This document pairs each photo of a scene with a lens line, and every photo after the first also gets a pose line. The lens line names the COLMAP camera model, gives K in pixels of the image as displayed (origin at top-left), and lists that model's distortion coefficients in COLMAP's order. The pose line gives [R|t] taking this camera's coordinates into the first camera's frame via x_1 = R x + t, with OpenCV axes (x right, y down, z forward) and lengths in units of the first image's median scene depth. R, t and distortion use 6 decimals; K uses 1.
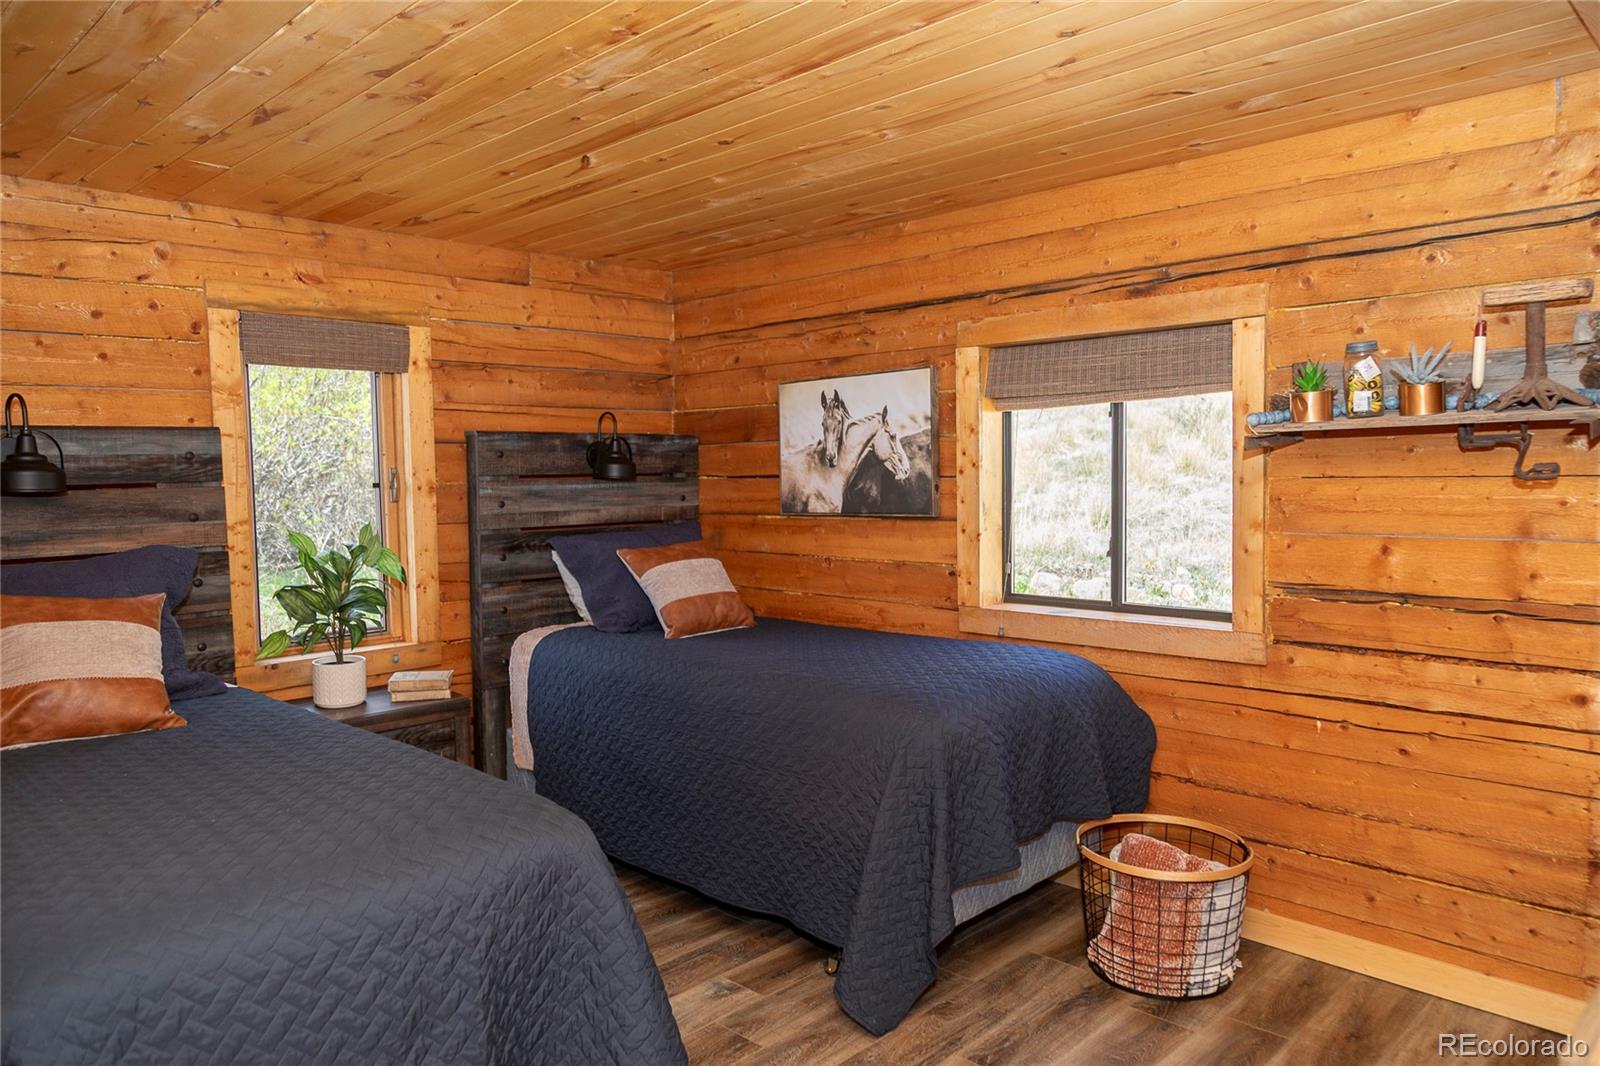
lens RADIAL K [[1051.0, 0, 806.4], [0, 1051.0, 537.3], [0, 0, 1]] dist [0.024129, 0.005228]
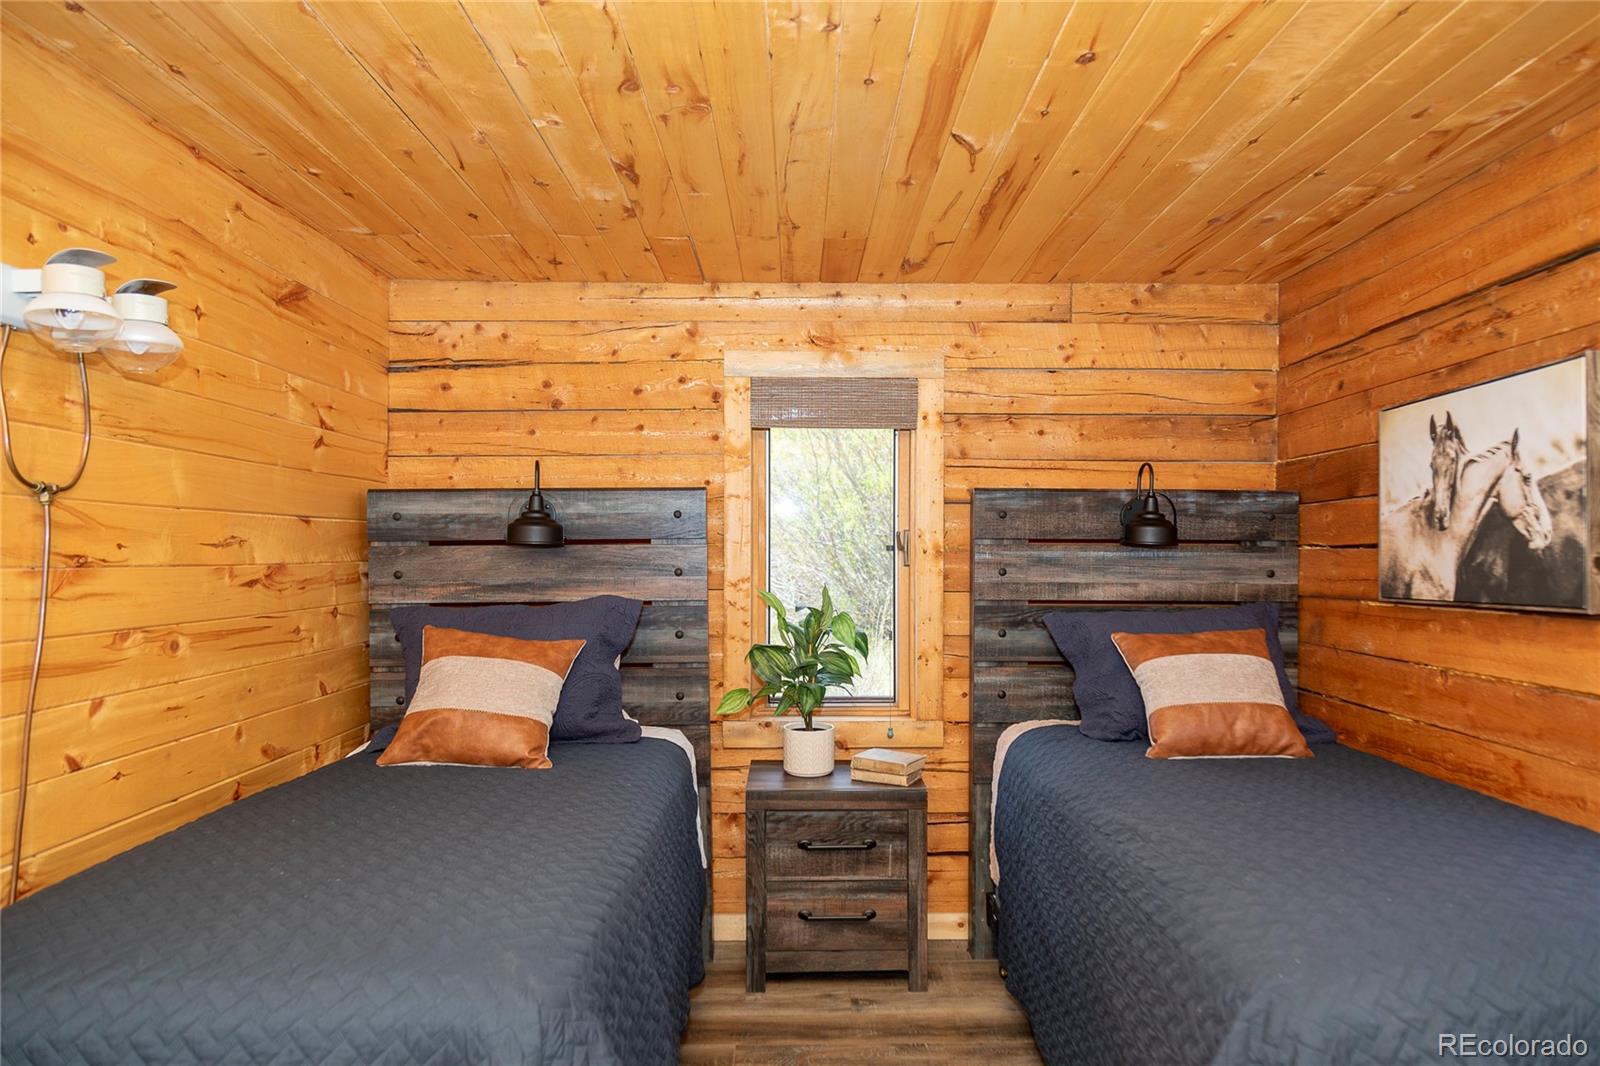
lens RADIAL K [[1051.0, 0, 806.4], [0, 1051.0, 537.3], [0, 0, 1]] dist [0.024129, 0.005228]
pose [[0.729683, 0.007181, -0.683748, 0.184391], [-0.058676, 0.996914, -0.052149, -0.005015], [0.681264, 0.078172, 0.727852, 0.253391]]
